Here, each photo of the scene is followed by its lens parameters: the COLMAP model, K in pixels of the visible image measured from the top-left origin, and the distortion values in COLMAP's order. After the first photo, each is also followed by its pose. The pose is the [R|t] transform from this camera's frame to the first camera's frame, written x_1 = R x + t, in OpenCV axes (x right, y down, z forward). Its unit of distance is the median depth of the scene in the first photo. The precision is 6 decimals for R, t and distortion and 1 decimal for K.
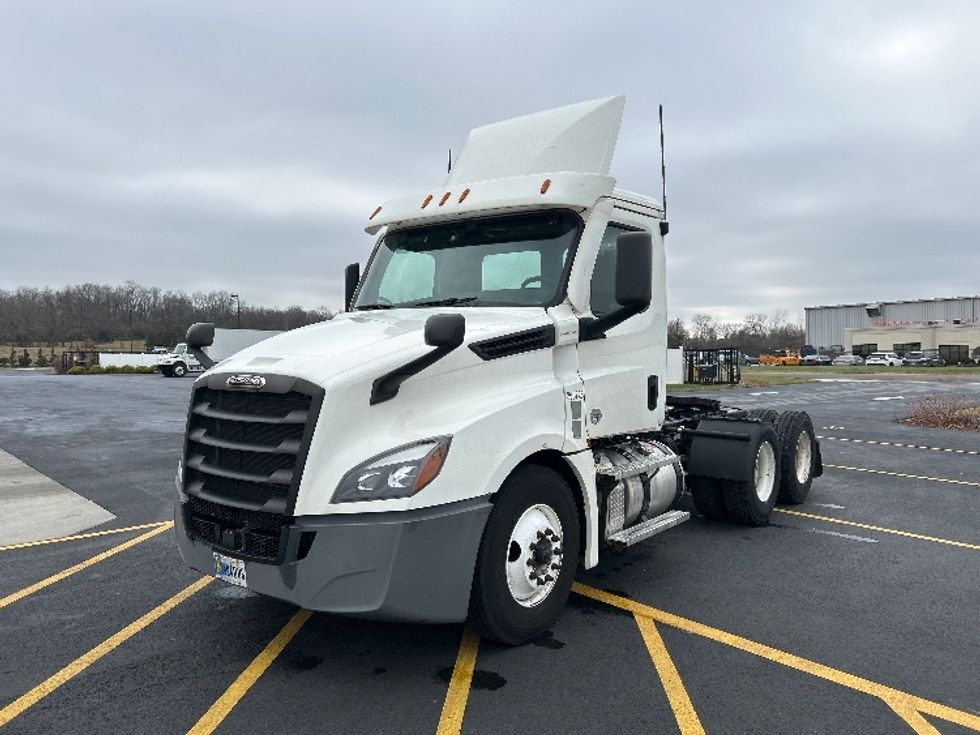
lens RADIAL K [[752.0, 0, 490.0], [0, 752.0, 367.5], [0, 0, 1]] dist [0.130153, -0.169401]
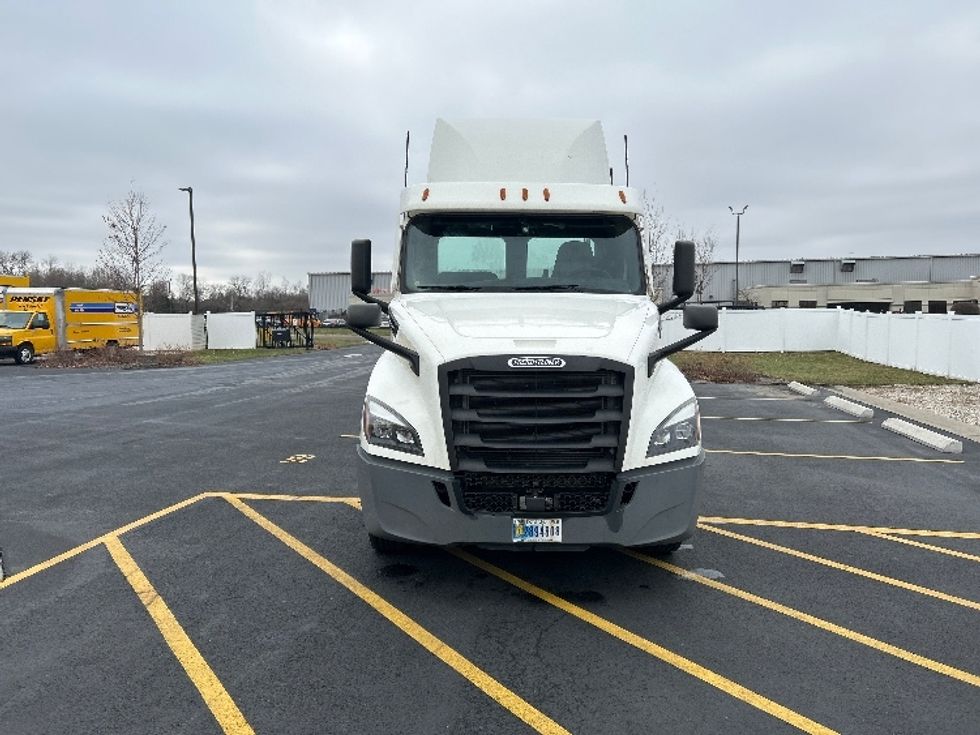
lens RADIAL K [[752.0, 0, 490.0], [0, 752.0, 367.5], [0, 0, 1]] dist [0.130153, -0.169401]
pose [[0.768452, -0.047858, 0.638115, -1.083210], [0.015186, 0.998282, 0.056583, -0.039747], [-0.639727, -0.033791, 0.767859, 0.191908]]
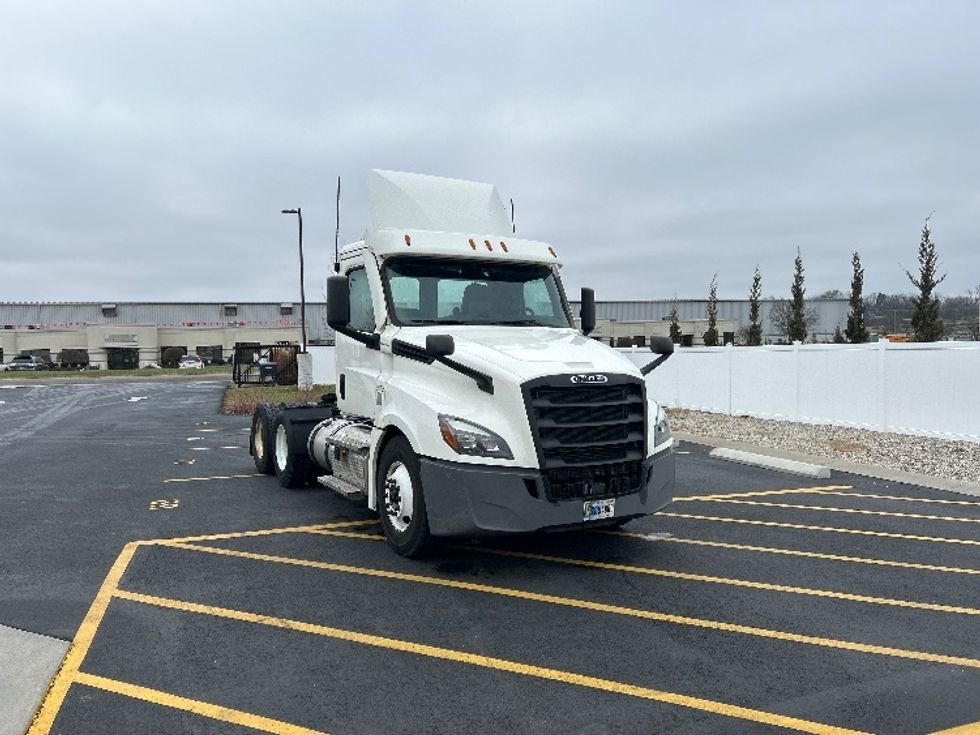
lens RADIAL K [[752.0, 0, 490.0], [0, 752.0, 367.5], [0, 0, 1]] dist [0.130153, -0.169401]
pose [[0.351045, -0.026700, 0.935978, -1.729181], [0.031631, 0.999361, 0.016645, -0.035289], [-0.935824, 0.023763, 0.351665, 0.672600]]
